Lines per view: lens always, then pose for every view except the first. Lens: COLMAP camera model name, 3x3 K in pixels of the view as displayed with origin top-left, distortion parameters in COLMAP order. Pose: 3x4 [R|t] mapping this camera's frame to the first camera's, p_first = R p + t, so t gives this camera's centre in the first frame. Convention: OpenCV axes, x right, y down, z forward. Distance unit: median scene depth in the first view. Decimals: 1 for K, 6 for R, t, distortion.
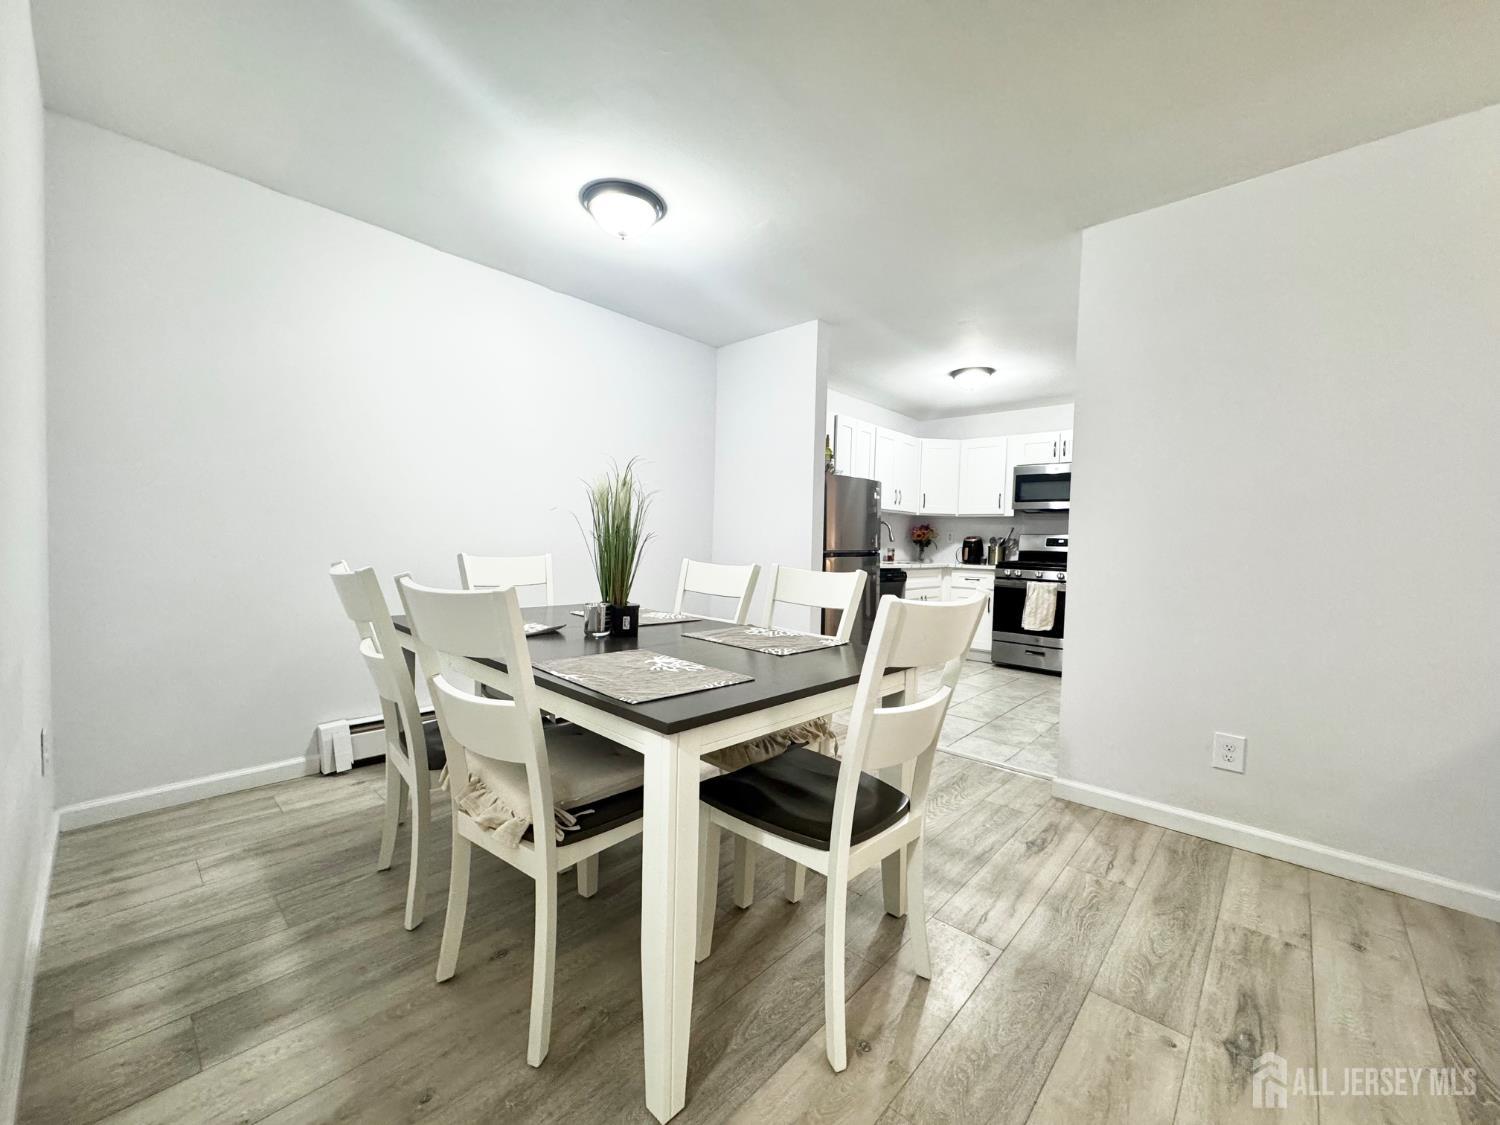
lens RADIAL K [[595.0, 0, 751.4], [0, 595.0, 564.6], [0, 0, 1]] dist [-0.001993, 0.000274]
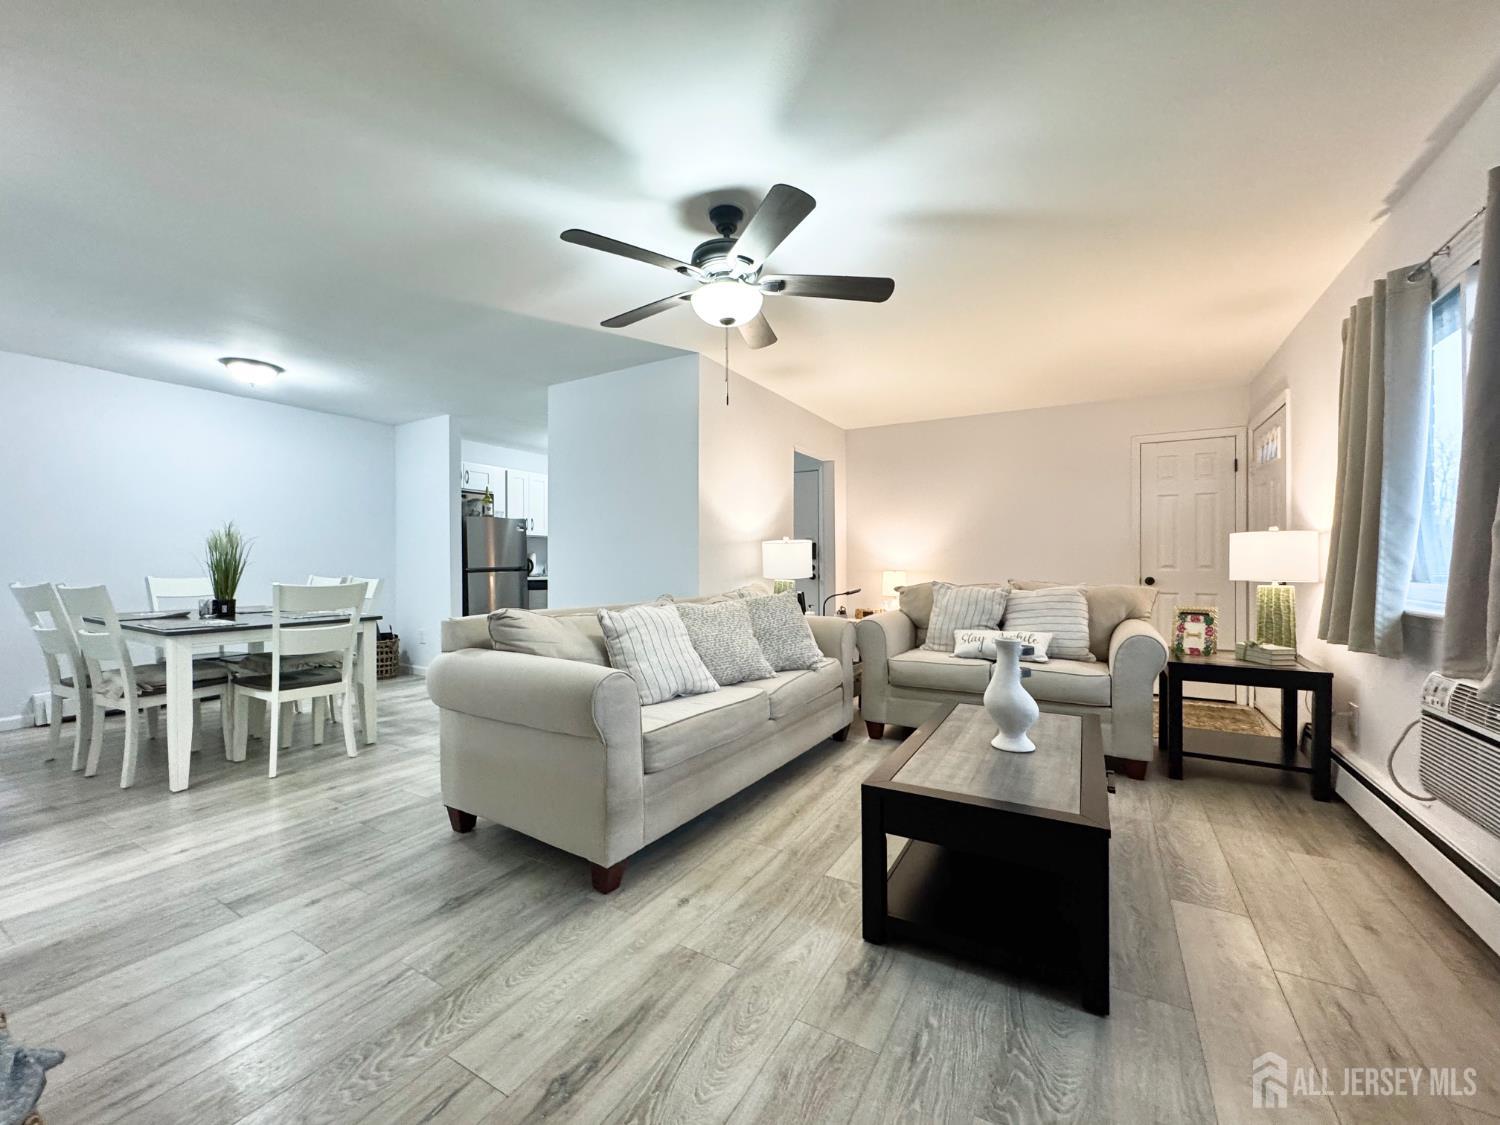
lens RADIAL K [[595.0, 0, 748.1], [0, 595.0, 566.9], [0, 0, 1]] dist [-0.001993, 0.000274]
pose [[0.978137, -0.028539, 0.205996, 0.747679], [0.033942, 0.999165, -0.022746, 0.045592], [-0.205174, 0.029241, 0.978289, -0.857184]]
